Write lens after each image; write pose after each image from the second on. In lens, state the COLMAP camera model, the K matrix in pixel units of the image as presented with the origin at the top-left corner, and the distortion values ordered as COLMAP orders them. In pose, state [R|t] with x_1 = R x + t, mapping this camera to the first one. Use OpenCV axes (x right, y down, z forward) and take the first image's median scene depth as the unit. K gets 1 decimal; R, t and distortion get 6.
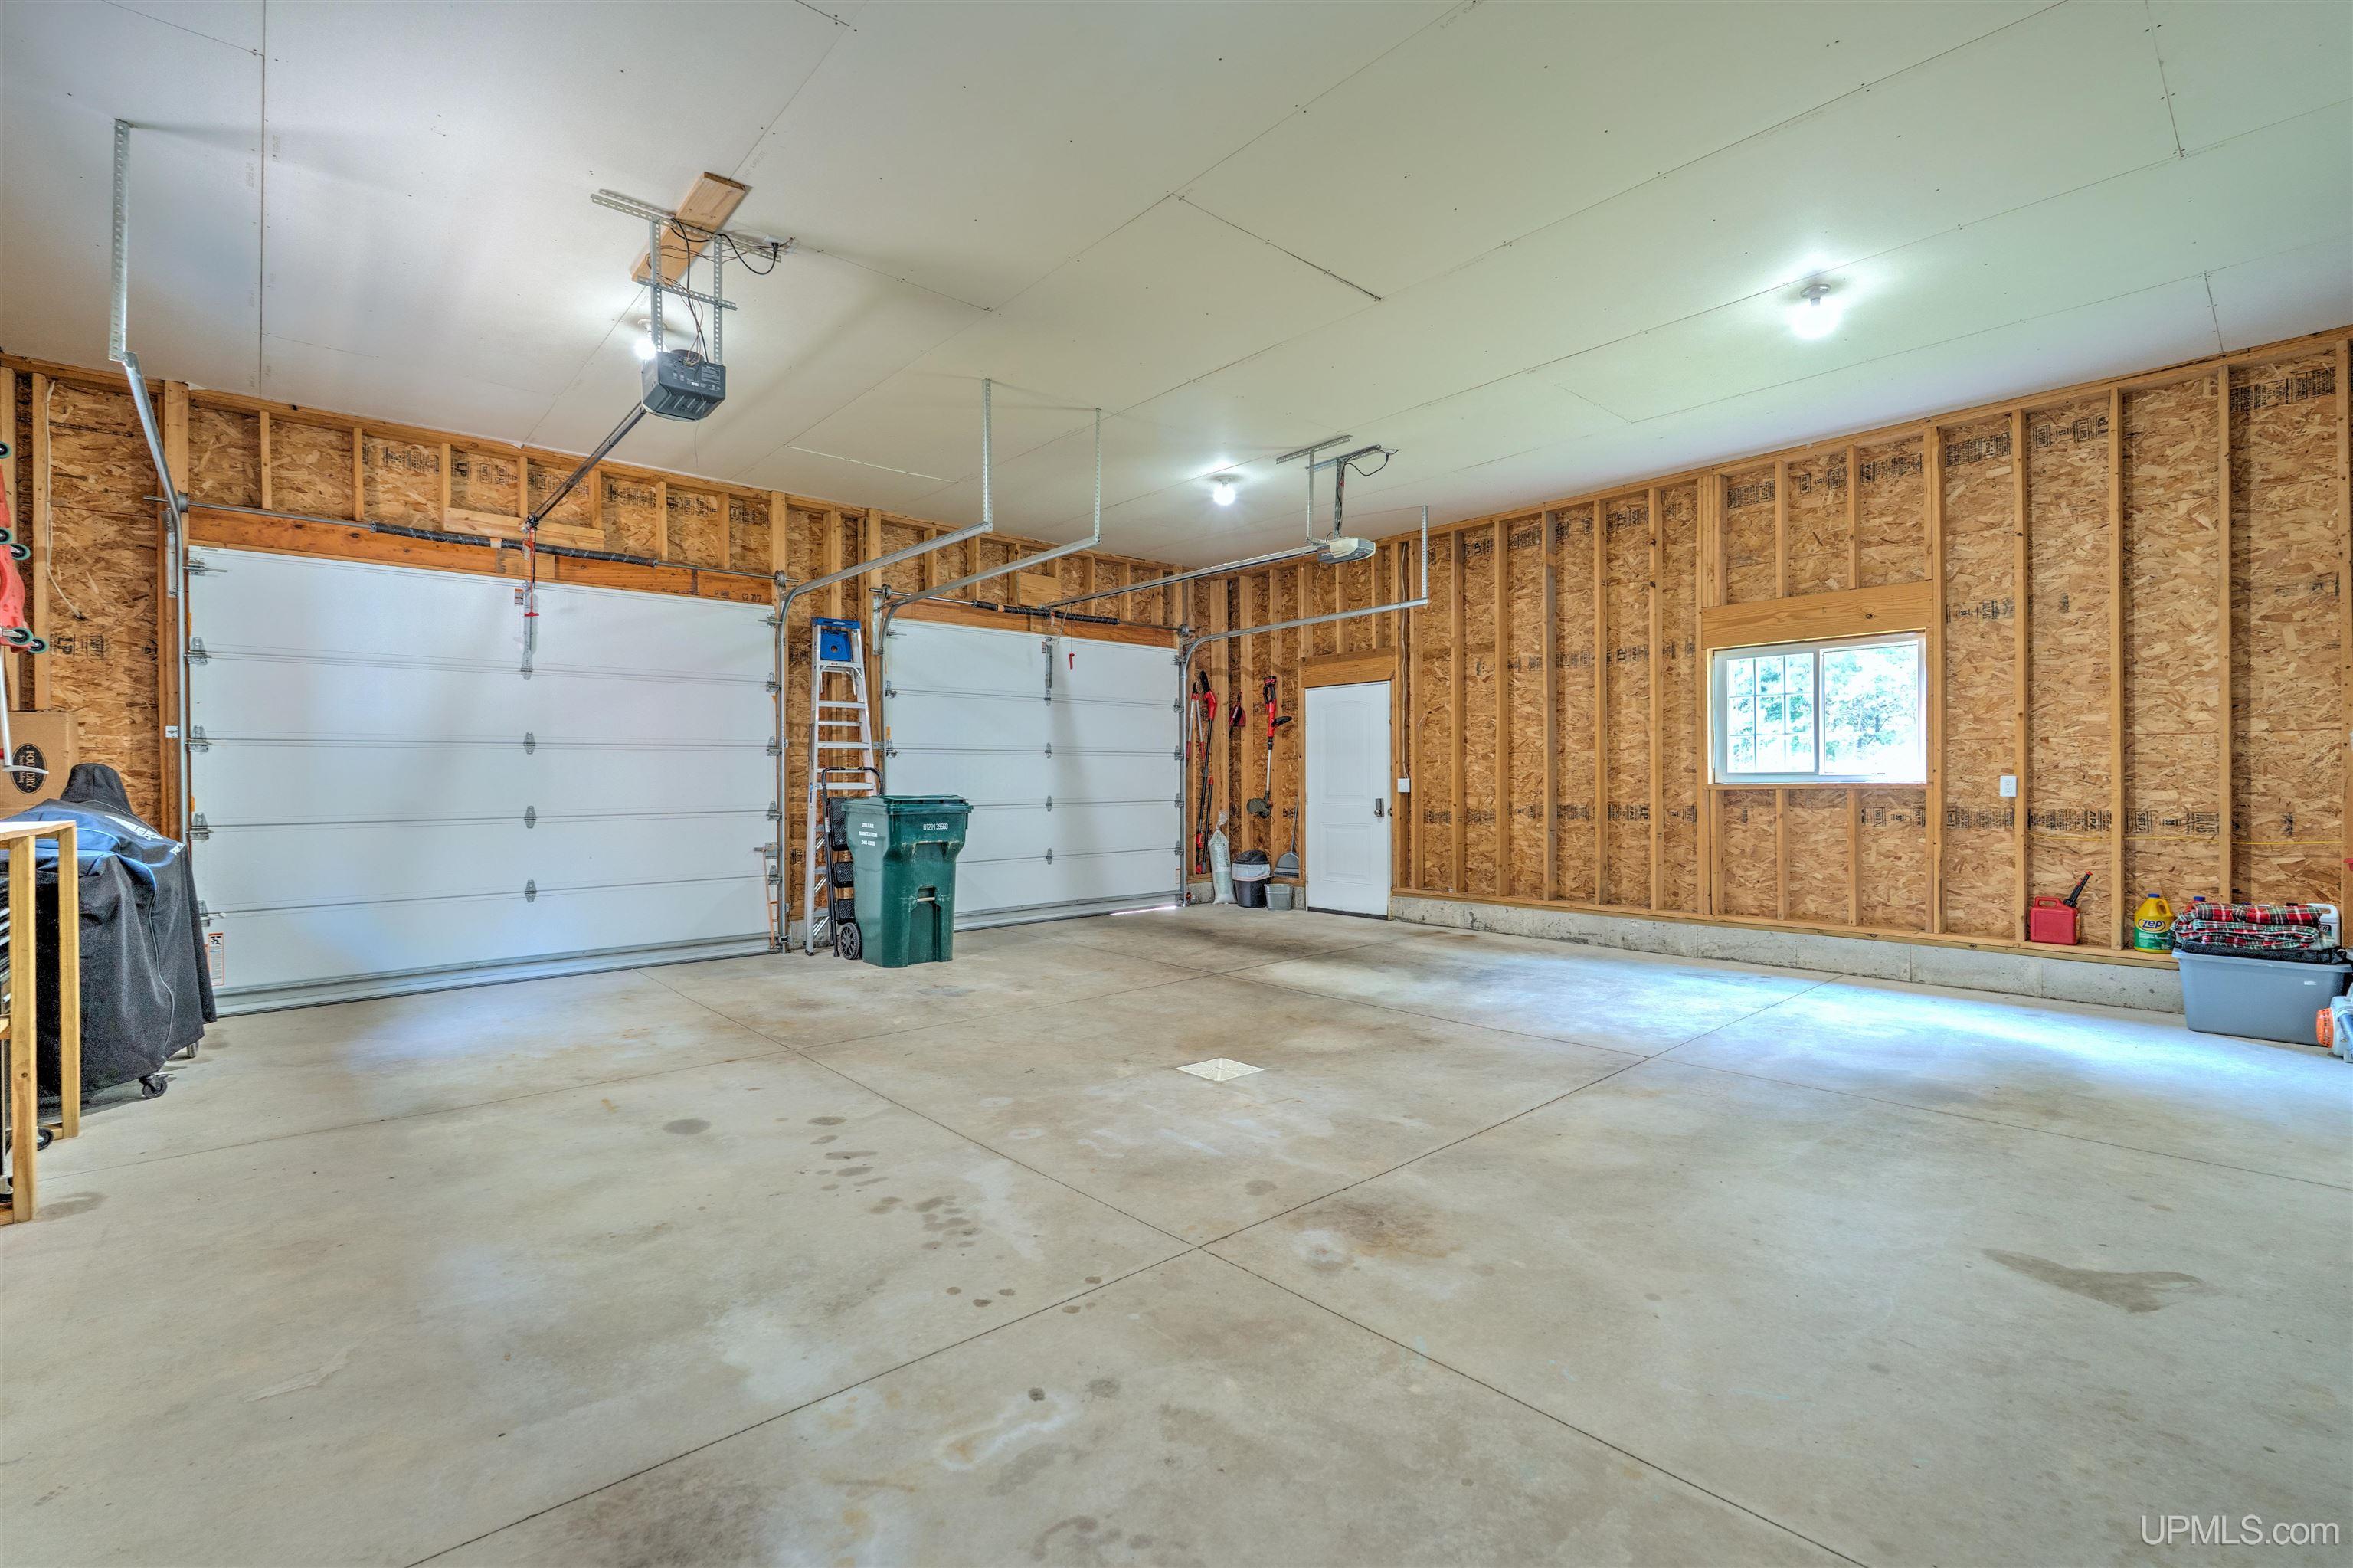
lens RADIAL K [[1044.0, 0, 1176.5], [0, 1044.0, 784.0], [0, 0, 1]] dist [-0.002789, -0.000998]
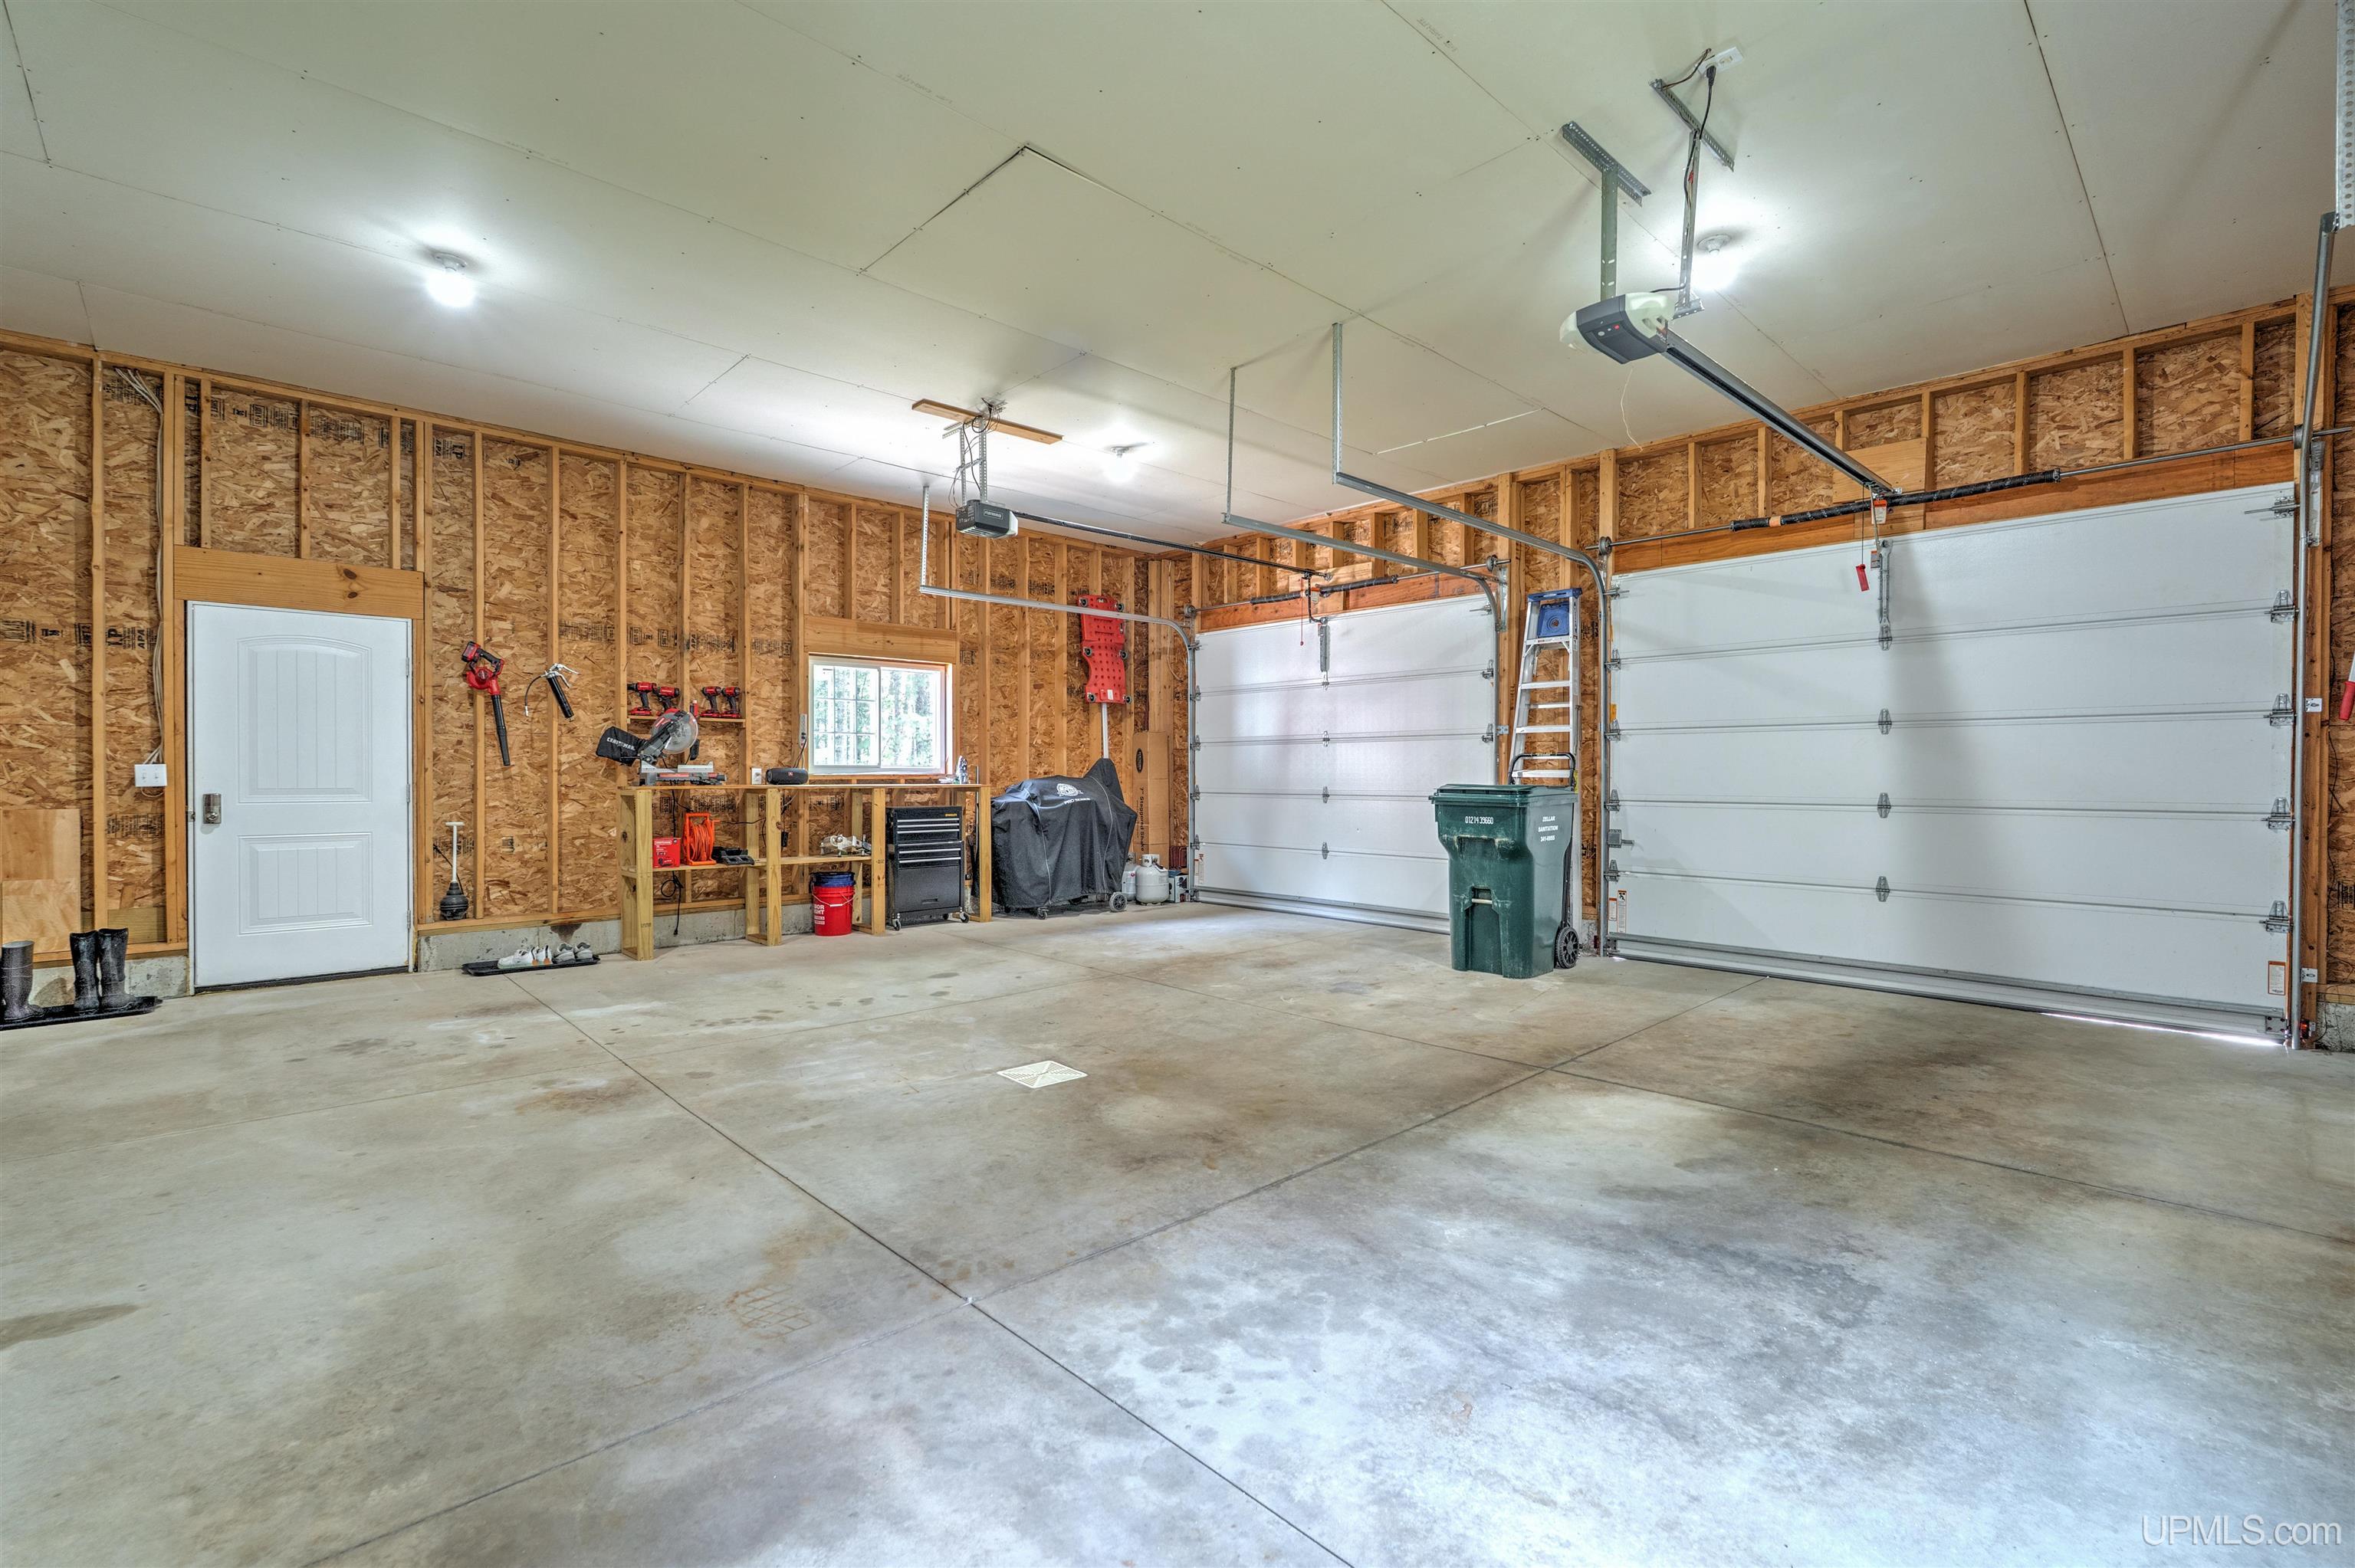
lens RADIAL K [[1031.7, 0, 1167.8], [0, 1031.7, 780.8], [0, 0, 1]] dist [-0.007092, -0.000122]
pose [[0.016928, 0.014853, -0.999746, 1.084299], [-0.004650, 0.999880, 0.014776, -0.006992], [0.999846, 0.004399, 0.016995, 1.222745]]
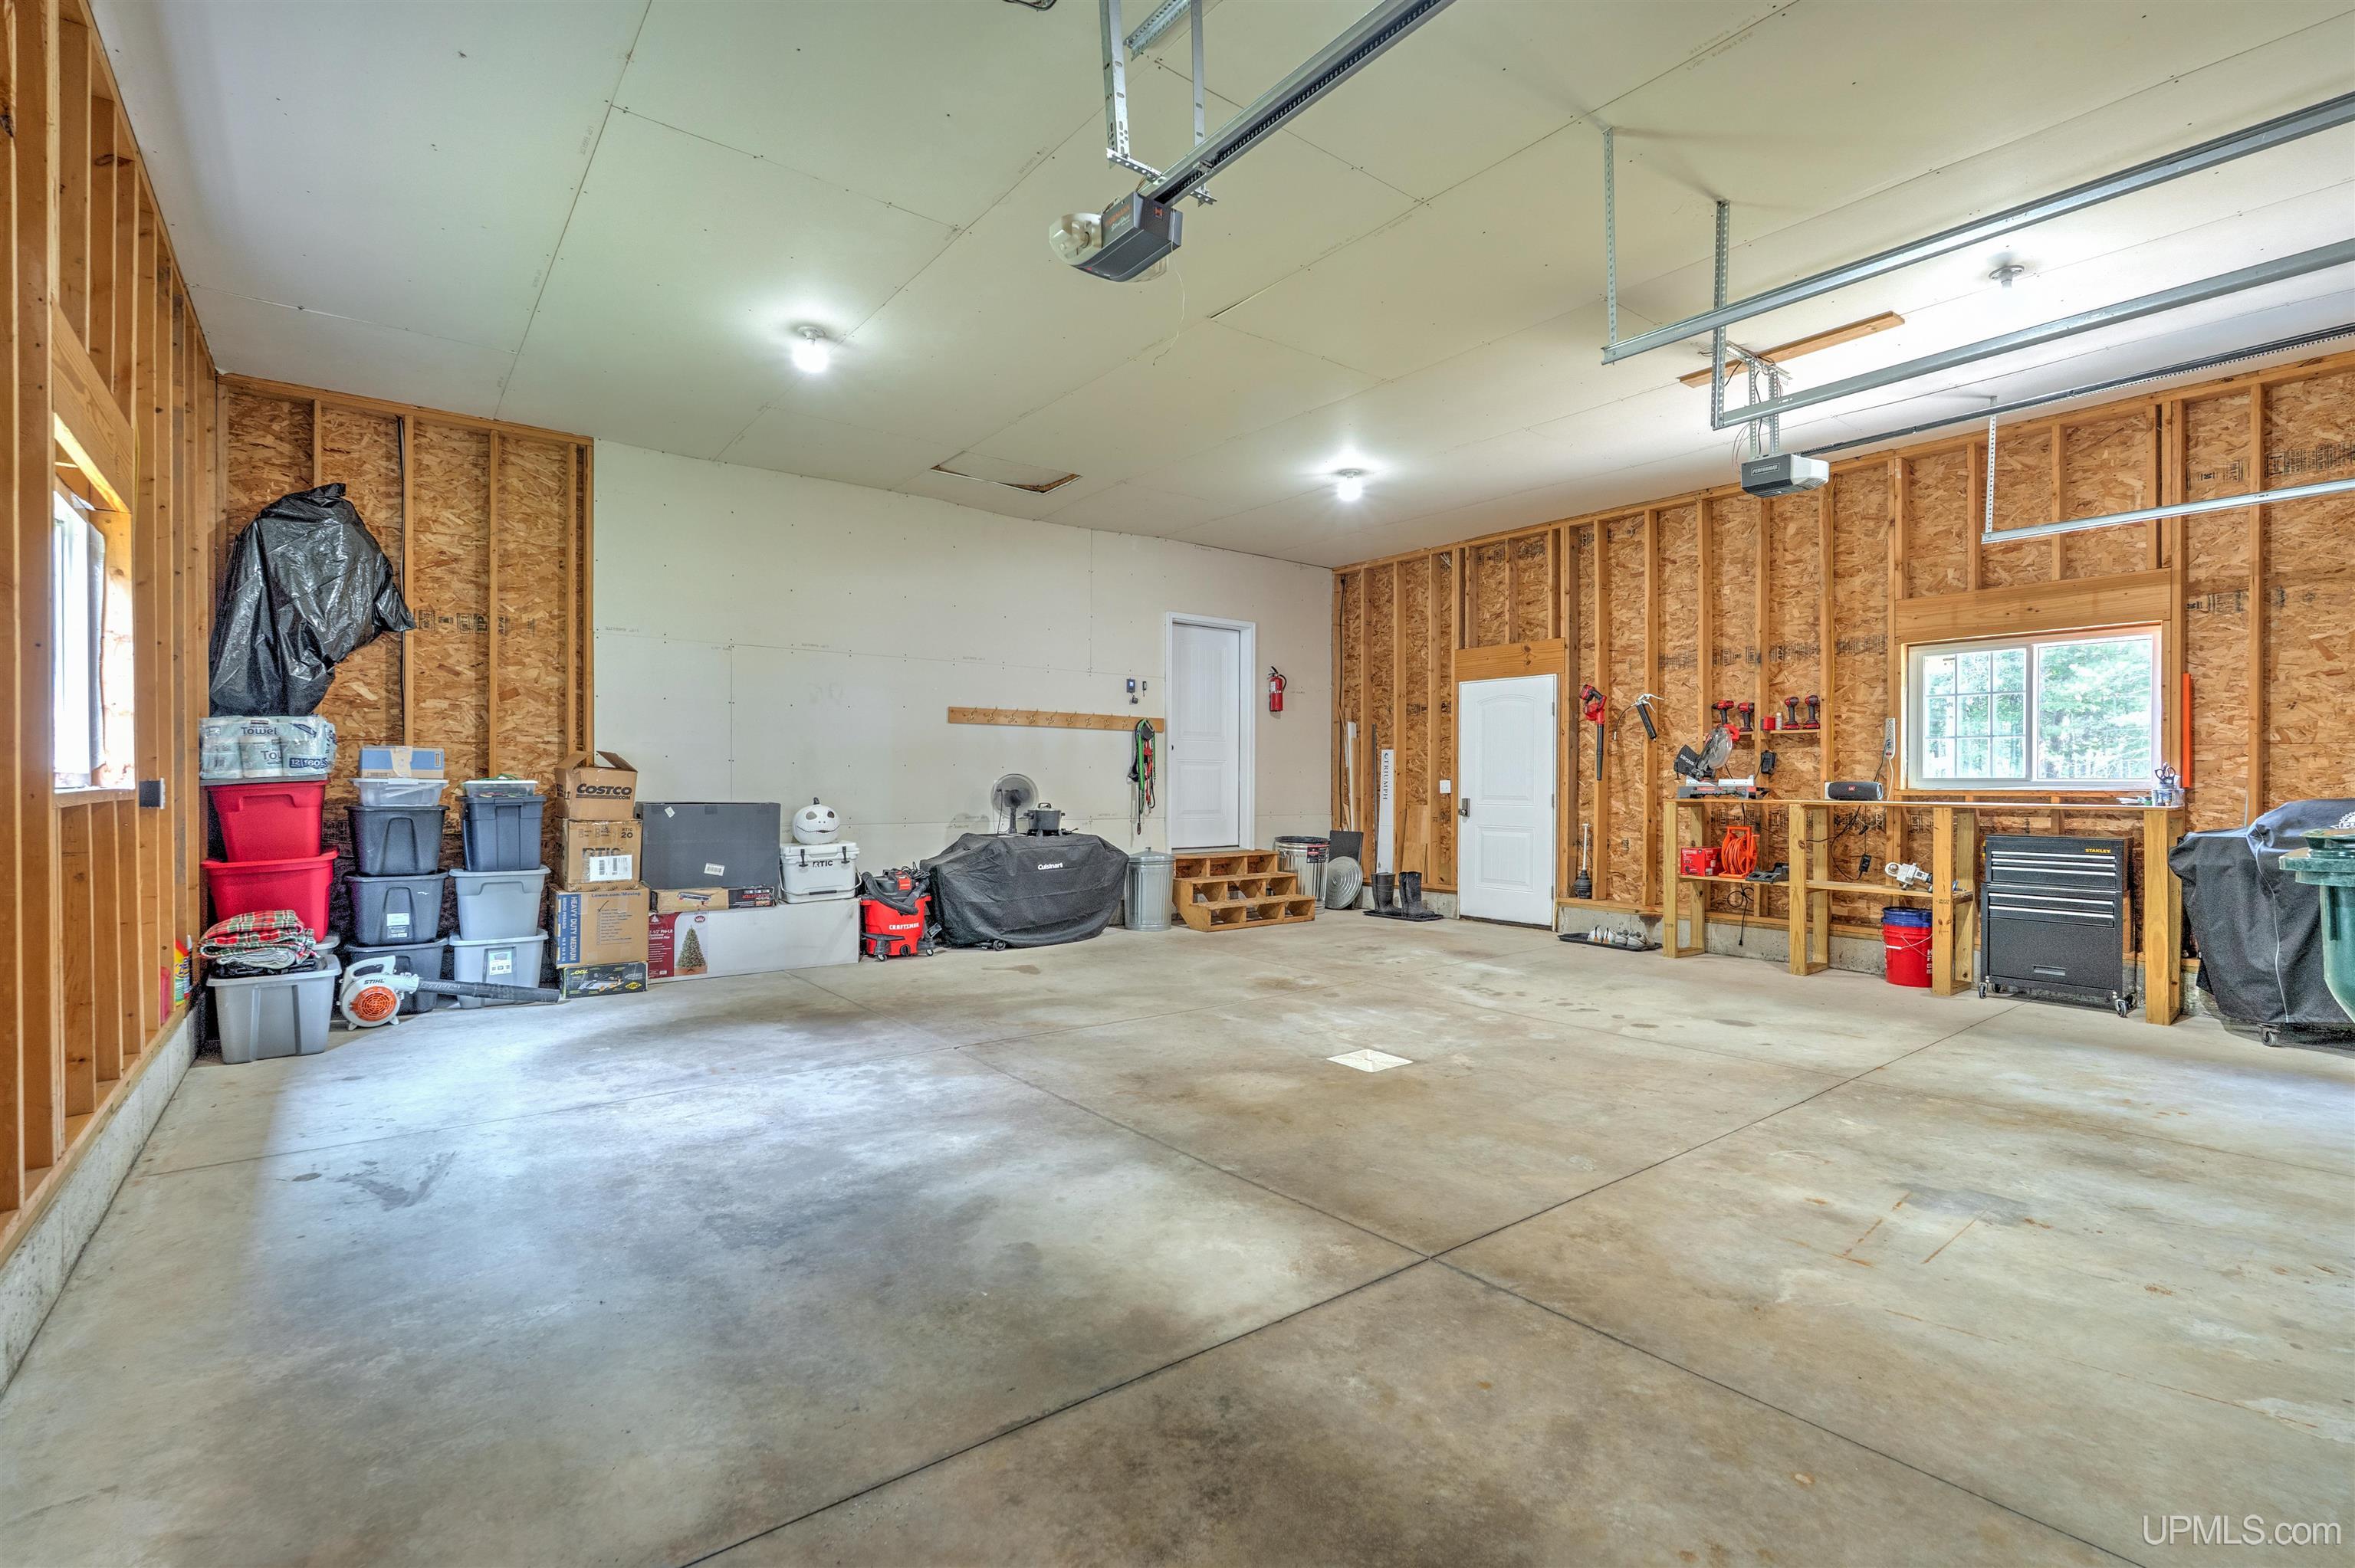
lens RADIAL K [[1031.7, 0, 1167.8], [0, 1031.7, 780.8], [0, 0, 1]] dist [-0.007092, -0.000122]
pose [[-0.998153, 0.004585, 0.060575, 0.199809], [0.004622, 0.999989, 0.000472, -0.006091], [-0.060572, 0.000751, -0.998164, 2.265220]]
